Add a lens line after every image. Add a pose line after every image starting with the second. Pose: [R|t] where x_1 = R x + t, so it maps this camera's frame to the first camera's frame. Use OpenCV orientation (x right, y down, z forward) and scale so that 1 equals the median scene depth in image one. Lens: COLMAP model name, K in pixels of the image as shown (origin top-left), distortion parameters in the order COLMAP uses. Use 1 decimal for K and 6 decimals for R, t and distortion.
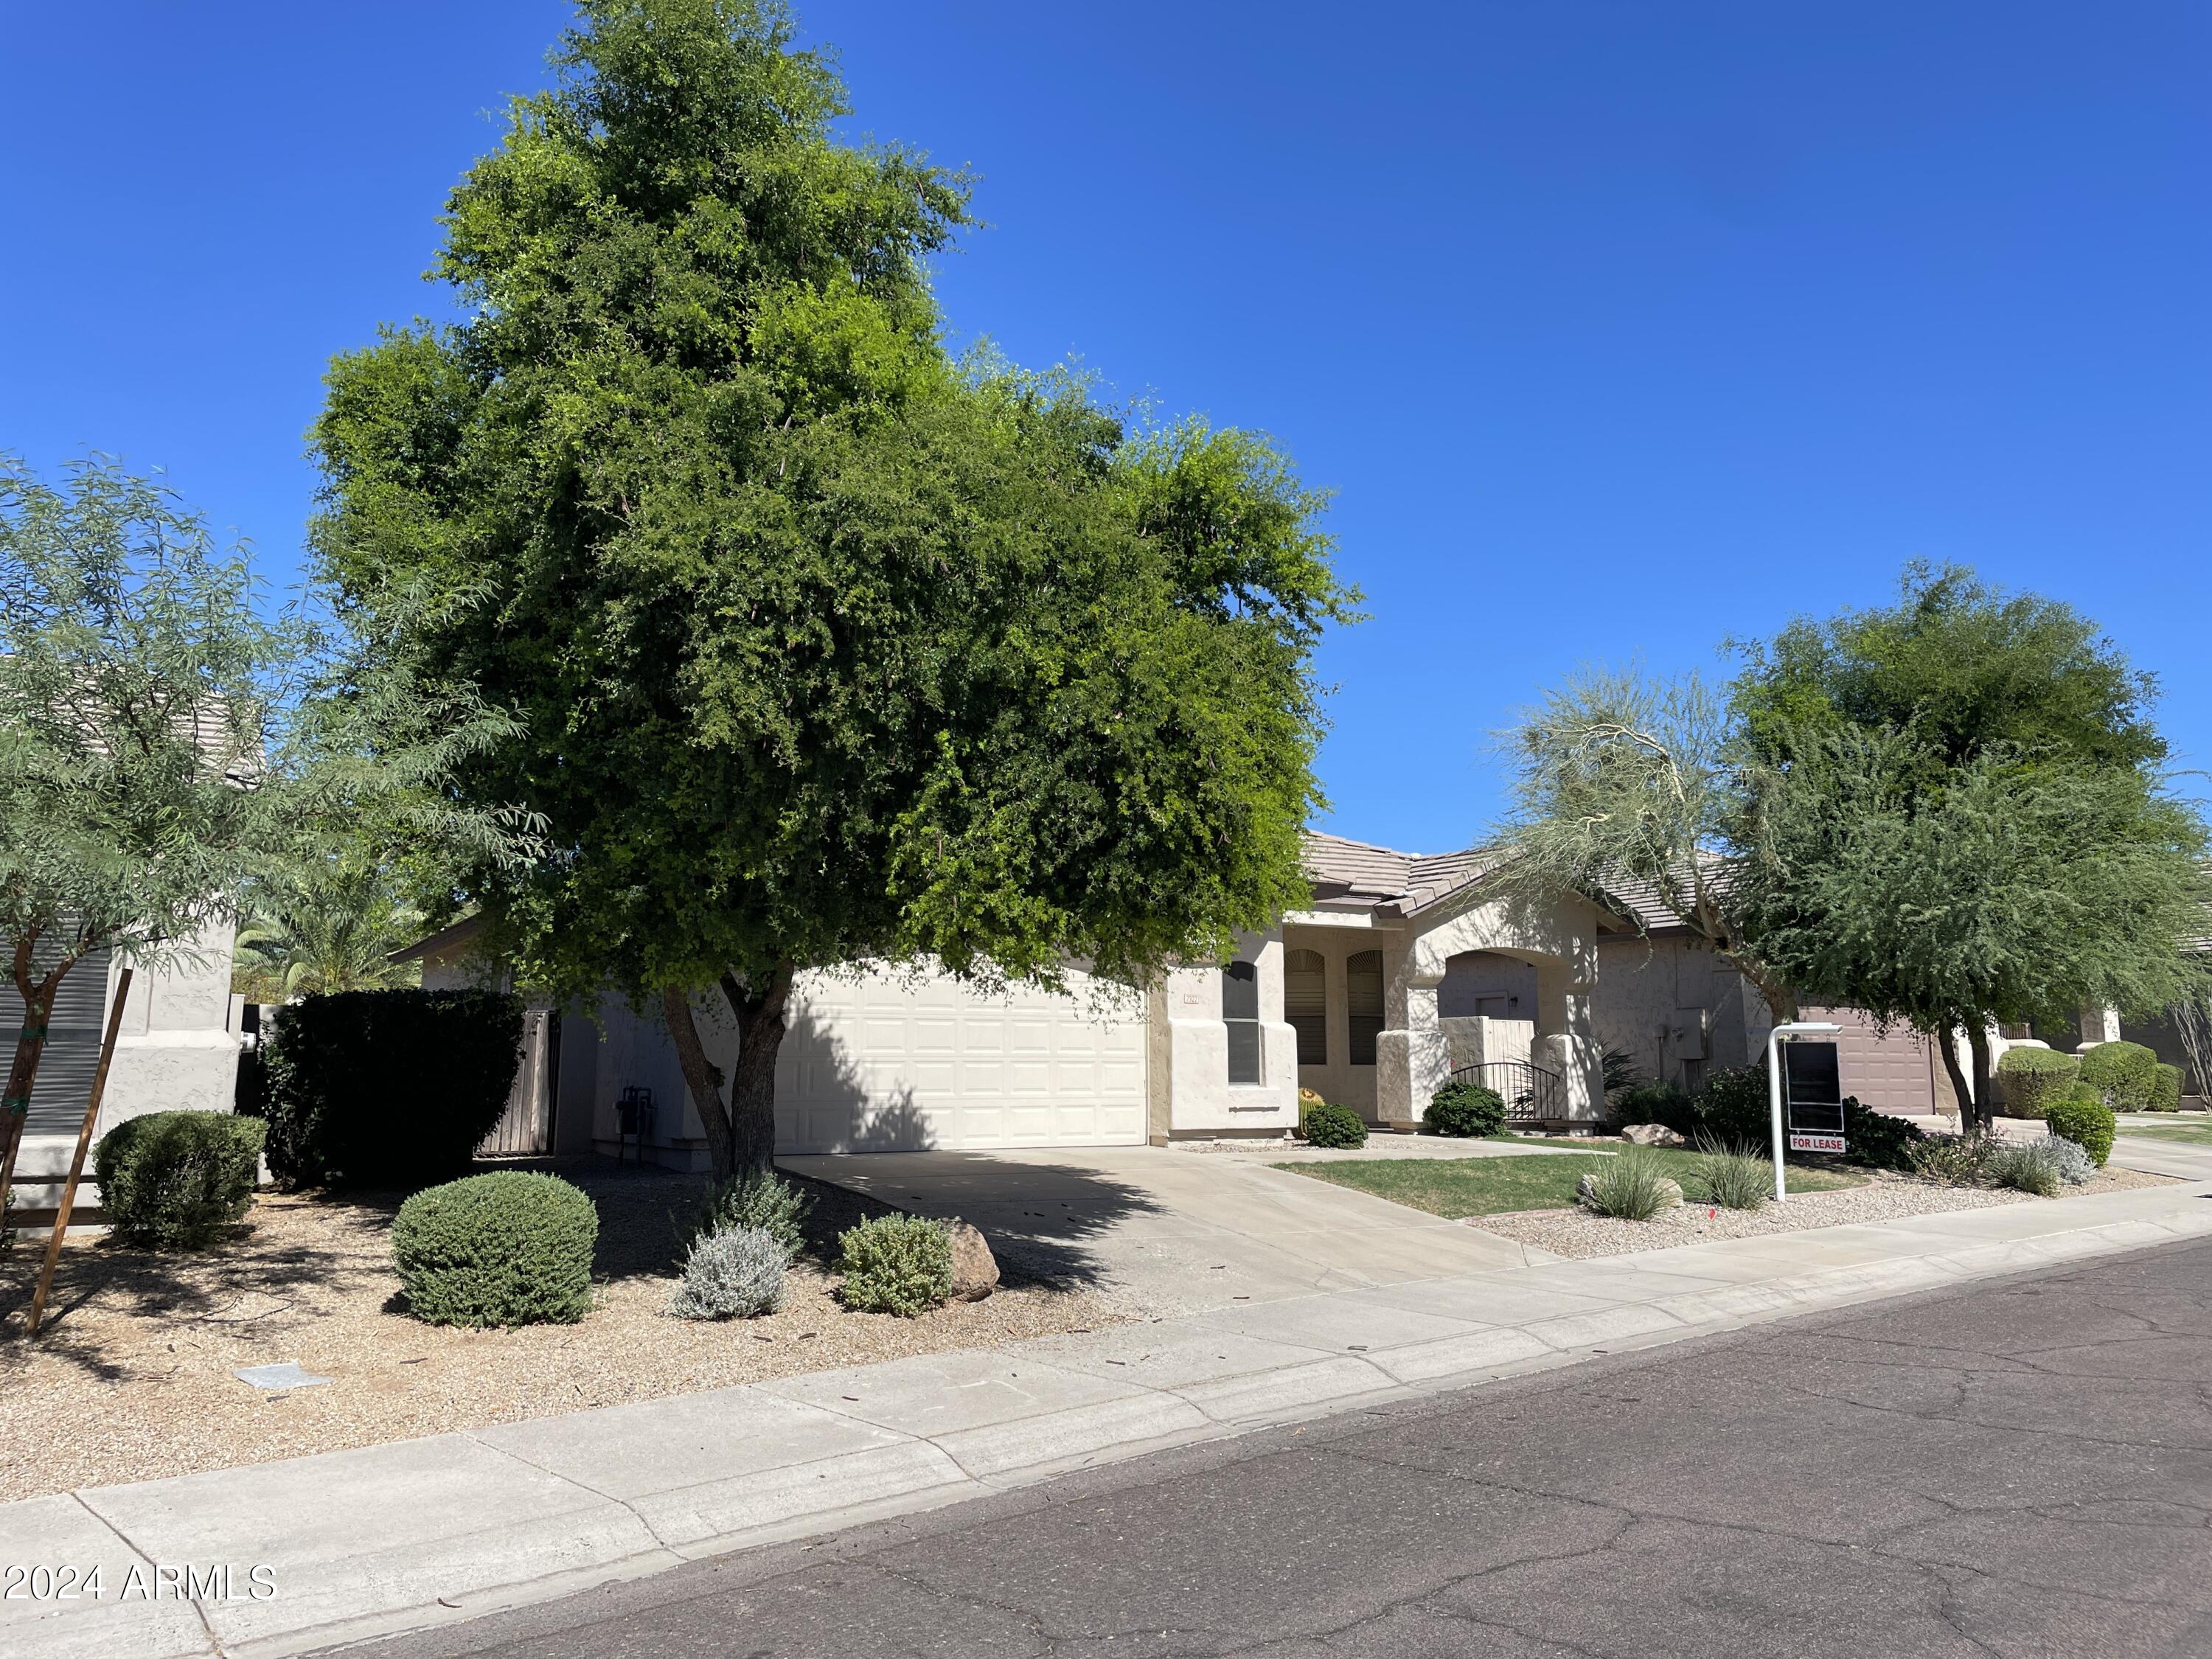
lens RADIAL K [[1571.5, 0, 1106.0], [0, 1571.5, 829.5], [0, 0, 1]] dist [0.084497, -0.121392]
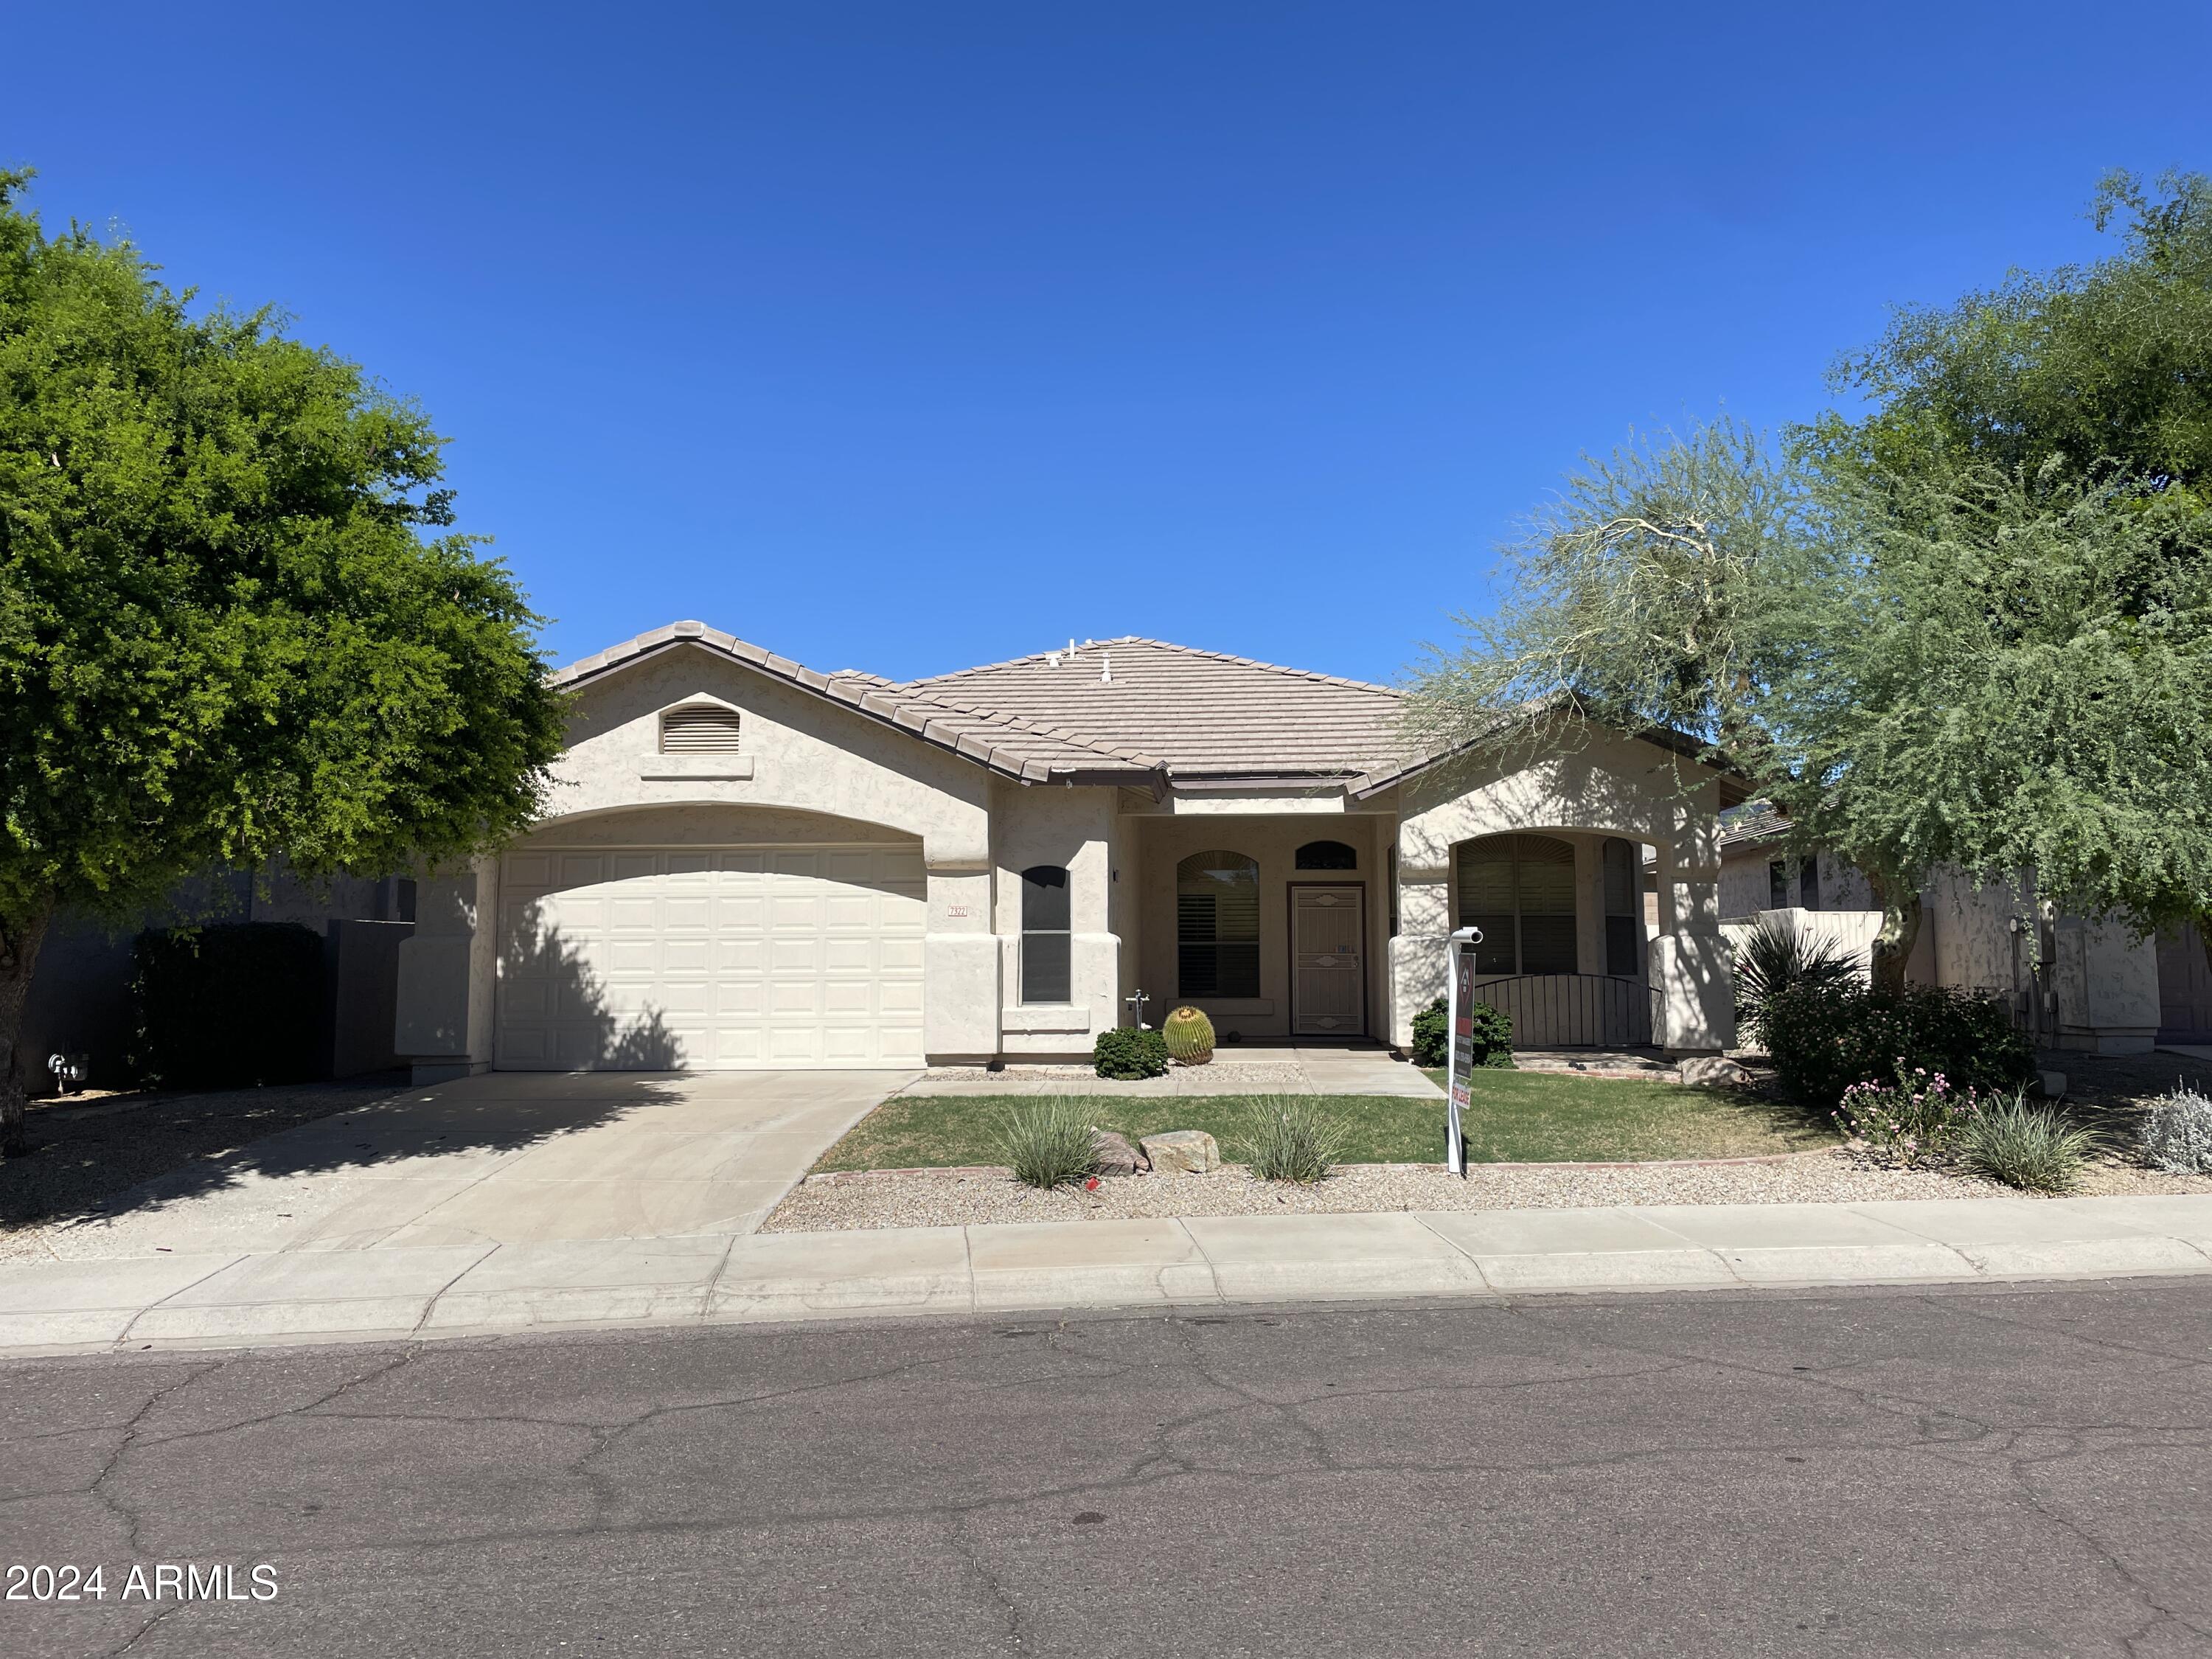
lens RADIAL K [[1571.5, 0, 1106.0], [0, 1571.5, 829.5], [0, 0, 1]] dist [0.084497, -0.121392]
pose [[0.847266, -0.054333, -0.528382, 0.494295], [0.087010, 0.995514, 0.037154, 0.029396], [0.523993, -0.077454, 0.848193, 0.237662]]
